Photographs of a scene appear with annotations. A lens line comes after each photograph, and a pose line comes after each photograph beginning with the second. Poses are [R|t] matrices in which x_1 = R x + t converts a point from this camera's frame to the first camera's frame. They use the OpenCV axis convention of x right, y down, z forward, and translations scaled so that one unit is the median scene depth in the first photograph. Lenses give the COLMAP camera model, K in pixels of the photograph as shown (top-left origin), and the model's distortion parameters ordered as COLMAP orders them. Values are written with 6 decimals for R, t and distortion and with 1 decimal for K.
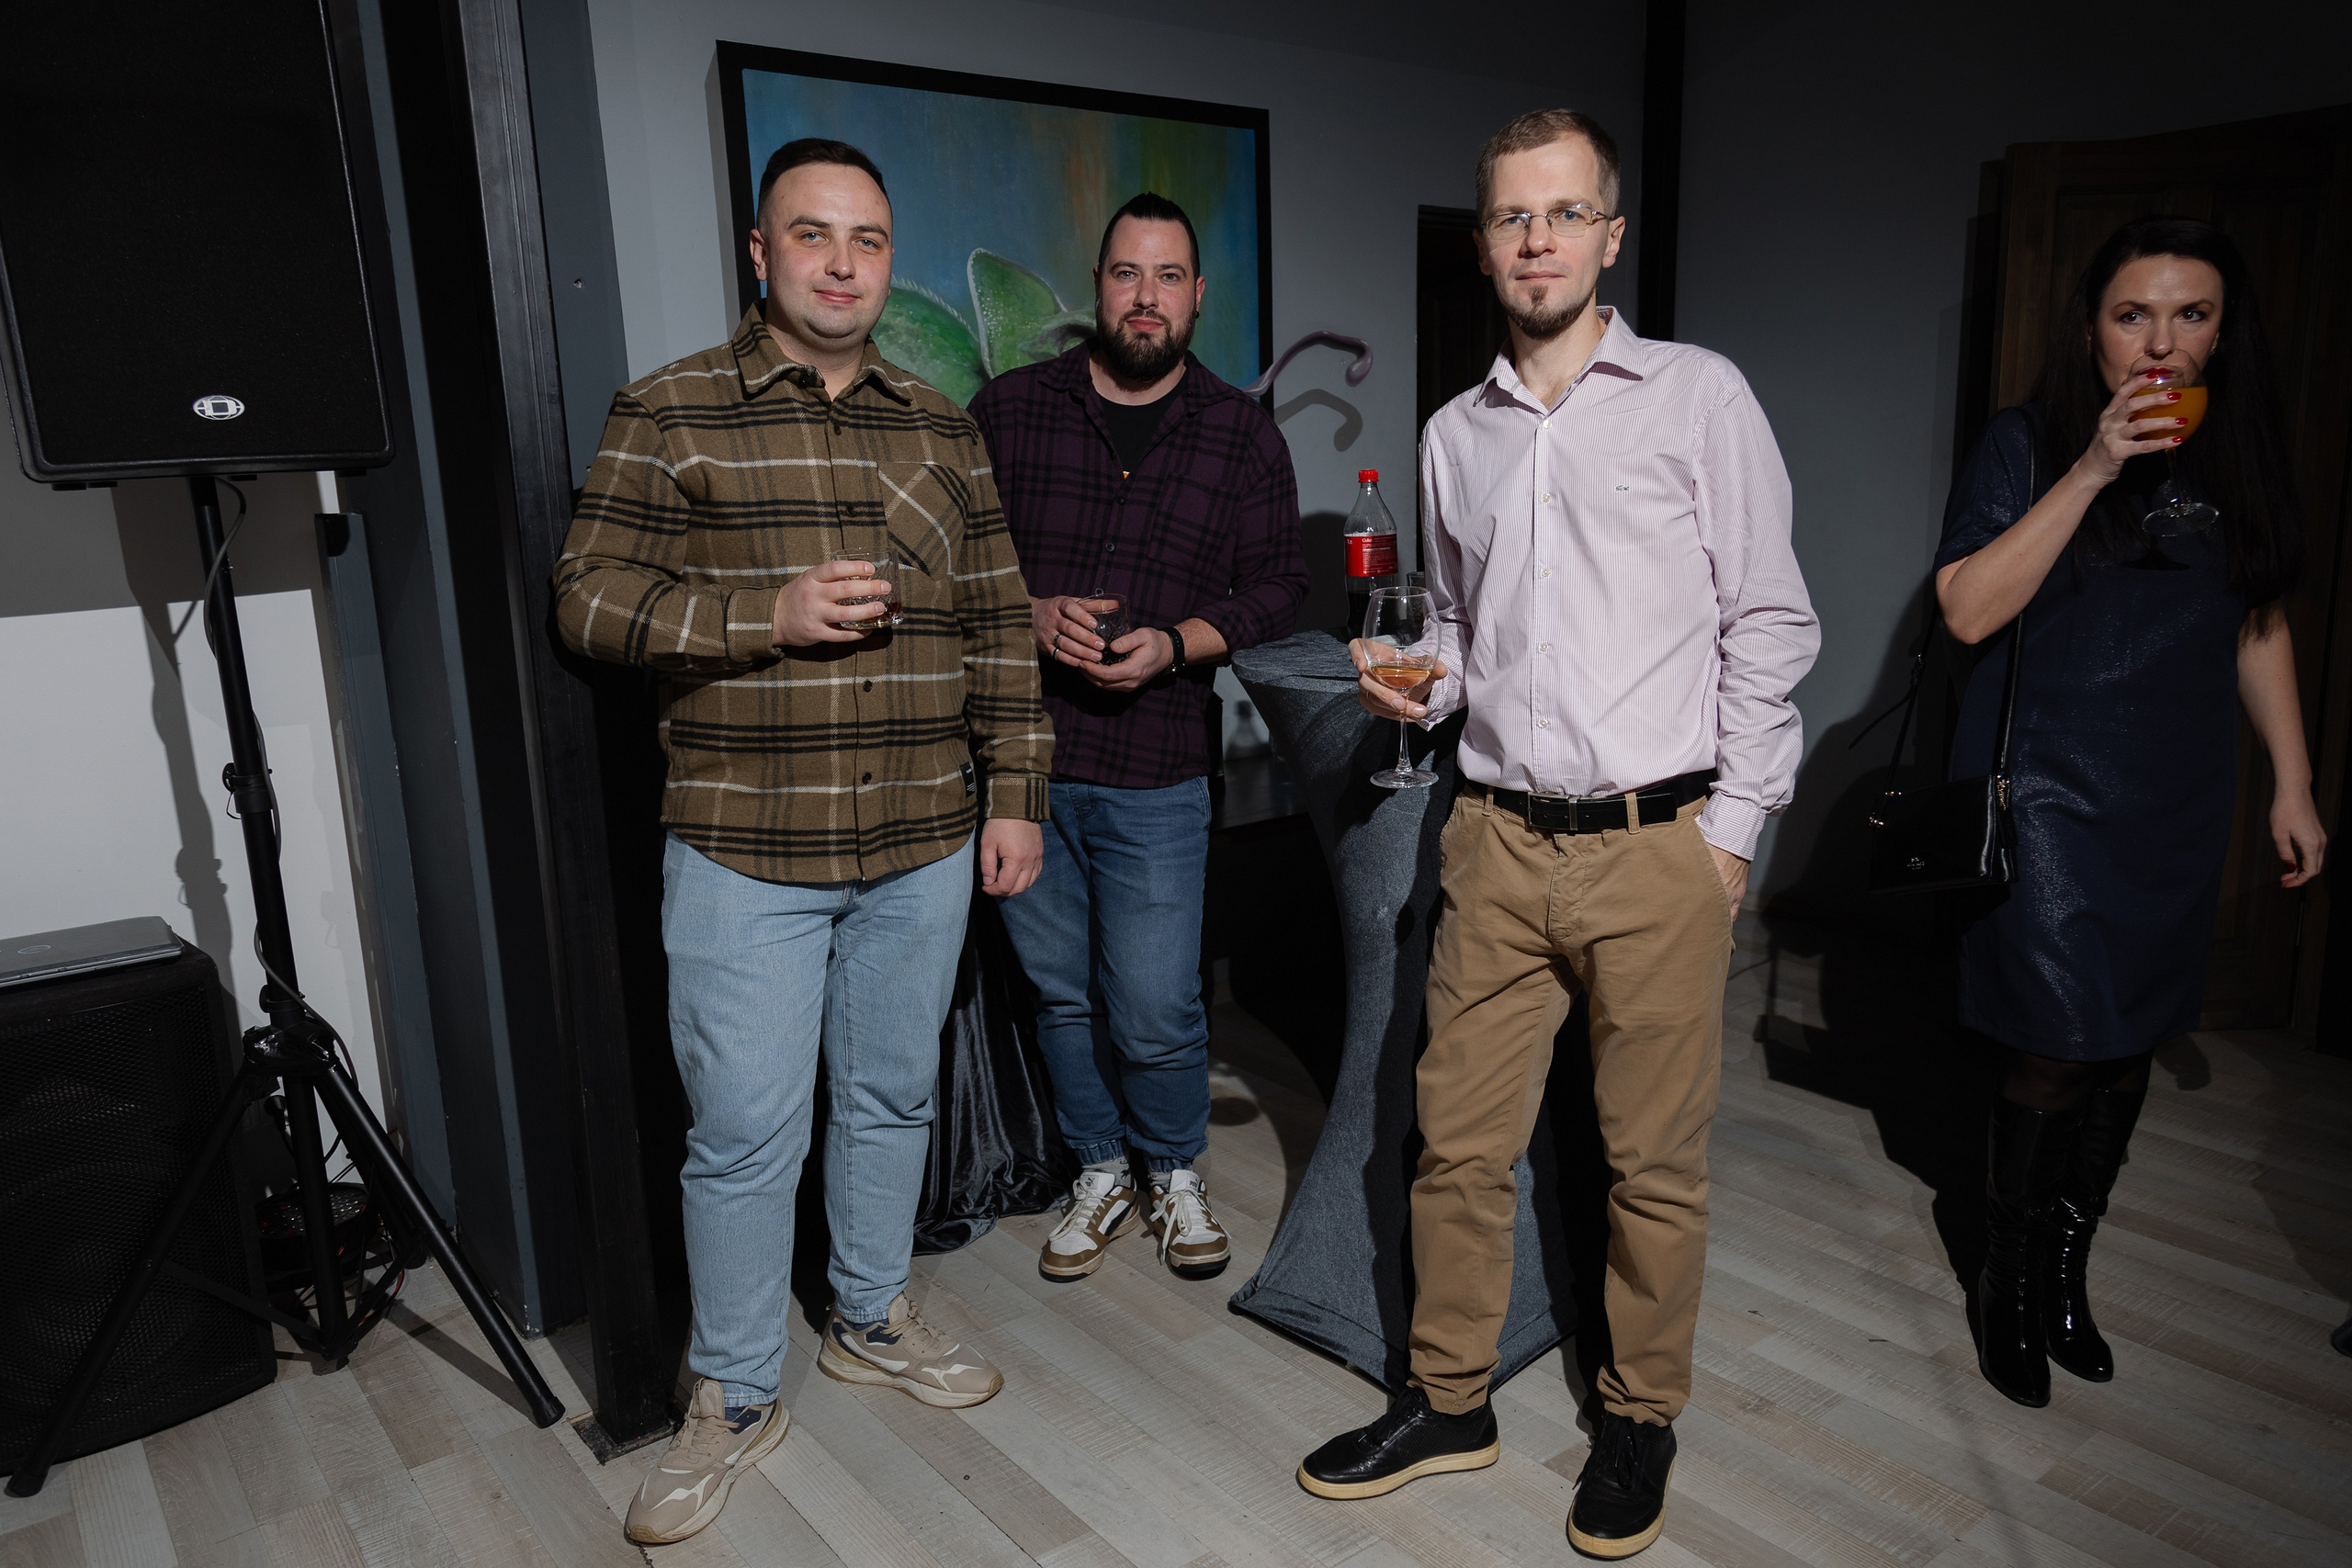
lens RADIAL K [[1703.0, 0, 1210.5], [0, 1703.0, 803.9], [0, 0, 1]] dist [0.015612, 0.004517]
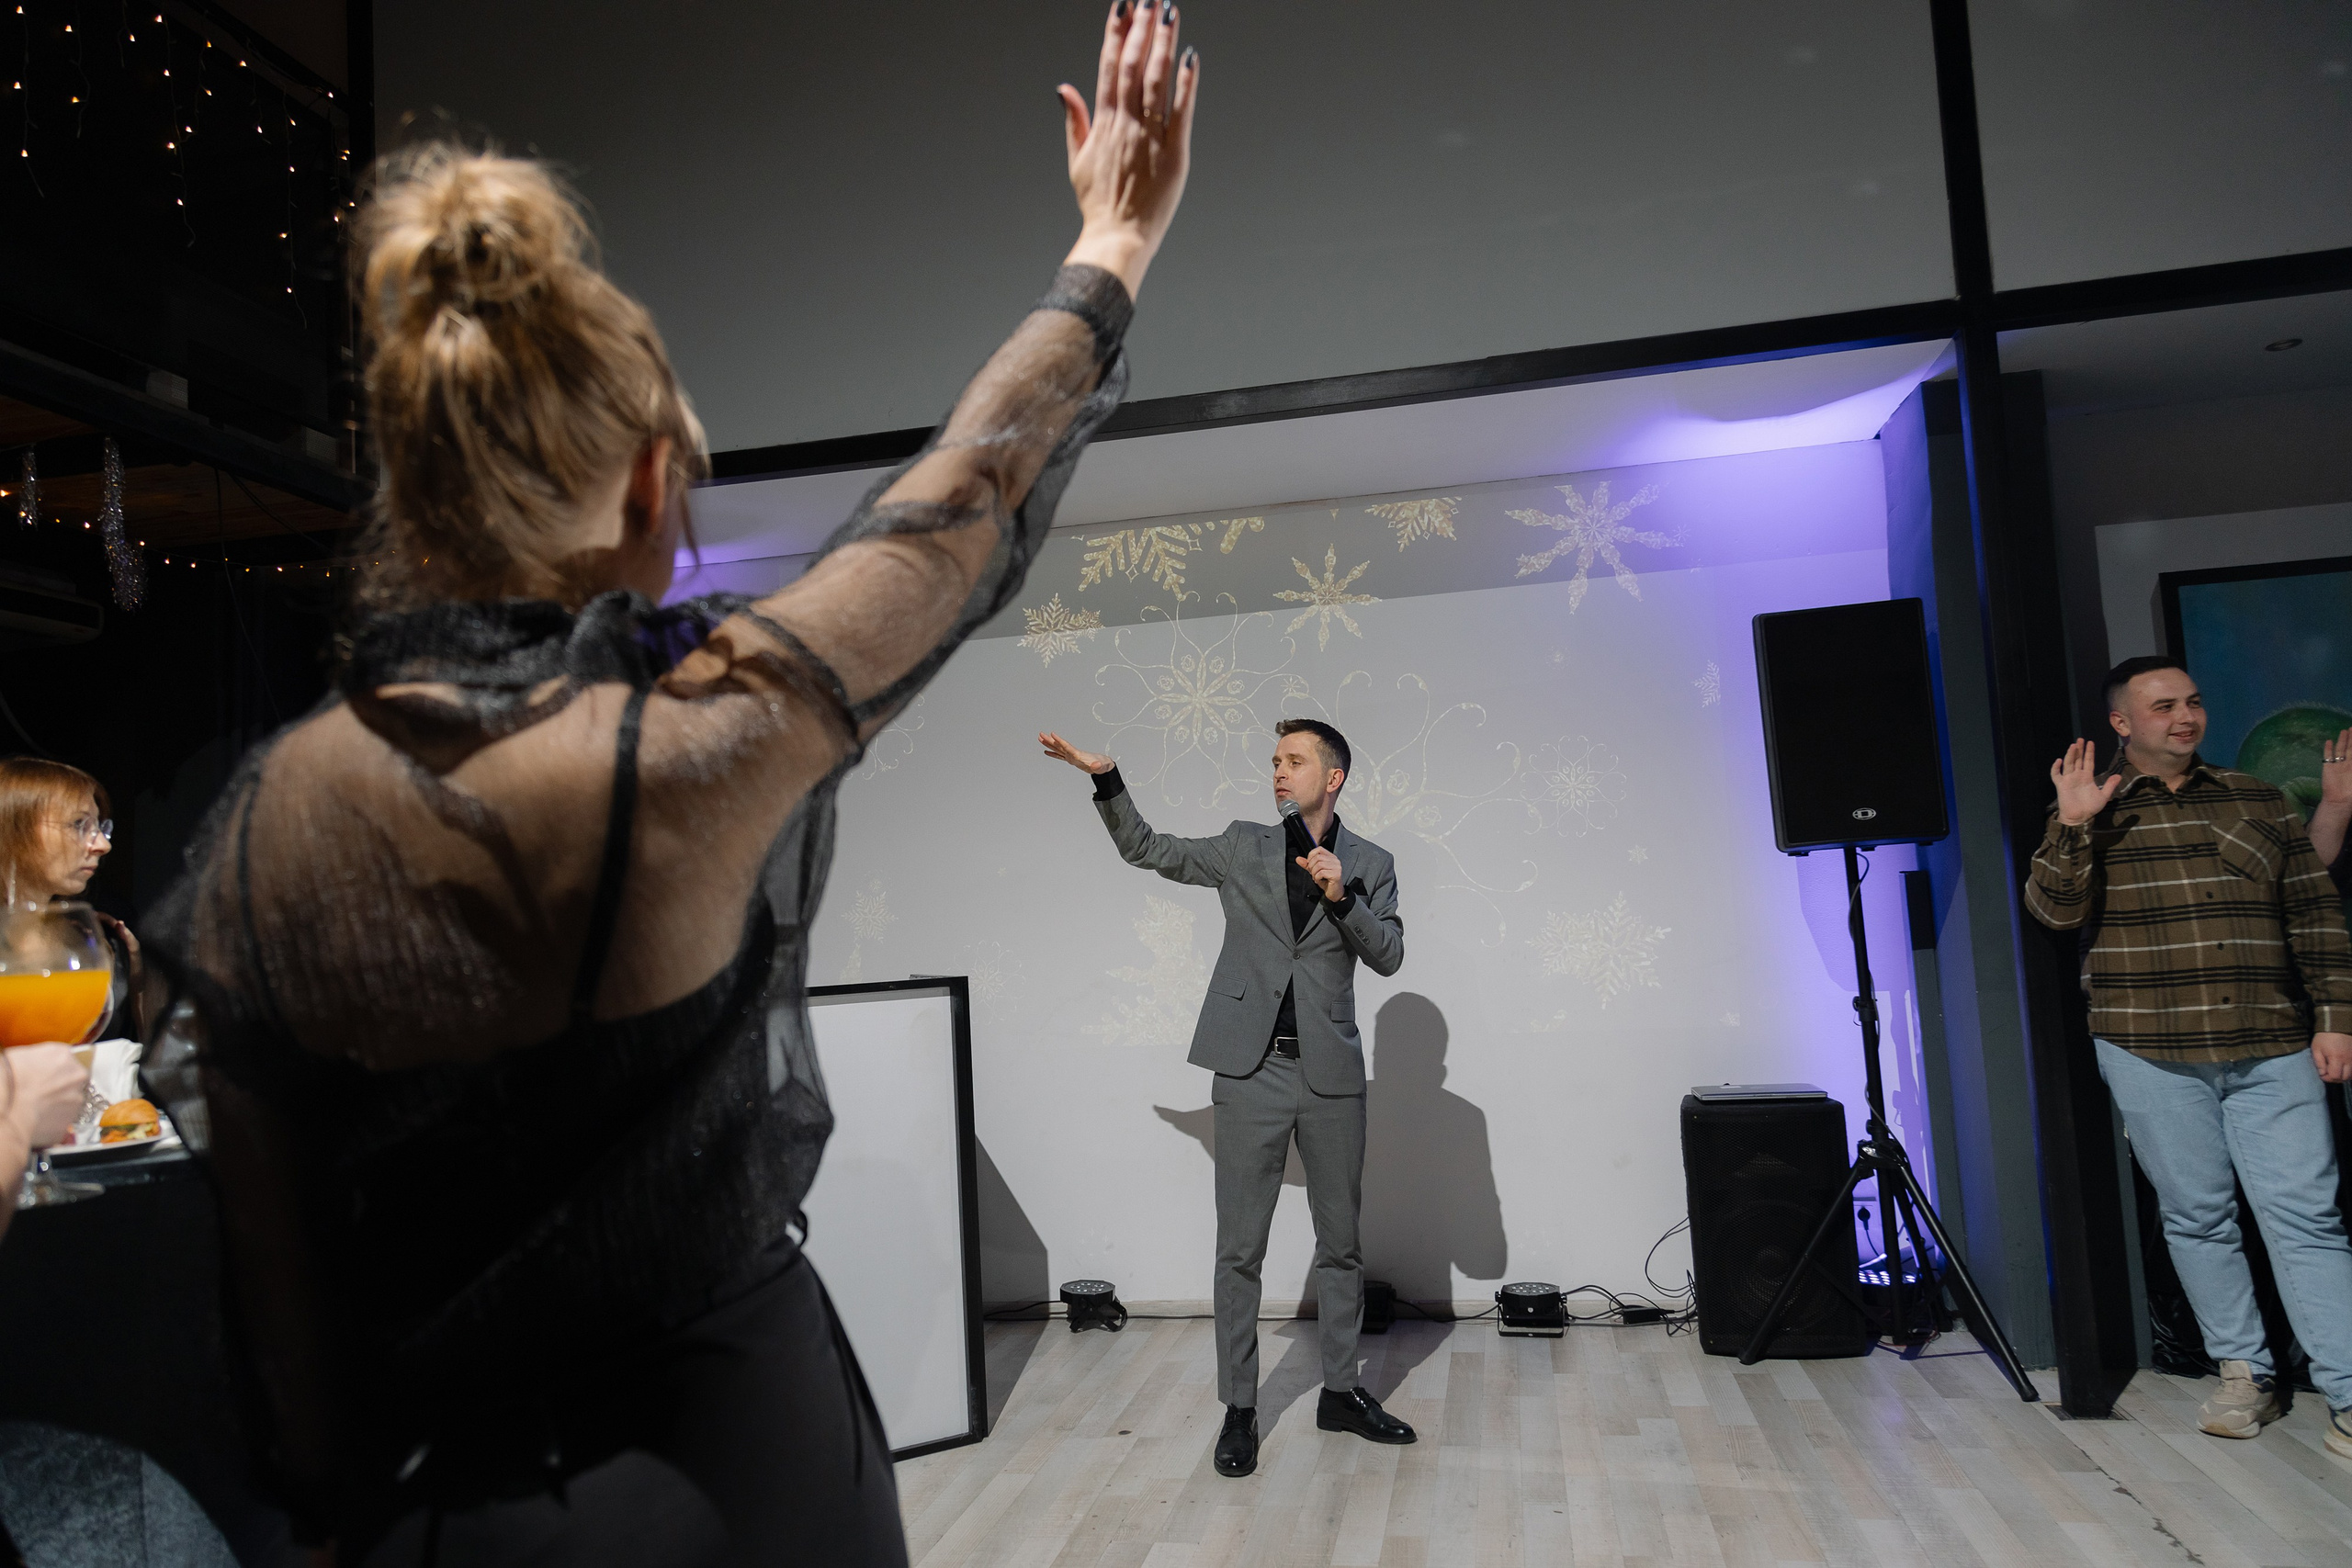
lens RADIAL K [[1571.8, 0, 1185.8], [0, 1571.8, 787.5], [0, 0, 1]] dist [0.020169, -0.003721]
pose [[0.644737, -0.072081, -0.760998, 0.270679], [-0.122357, 0.972976, -0.195823, 0.166239], [0.754548, 0.219367, 0.618494, -0.631530]]
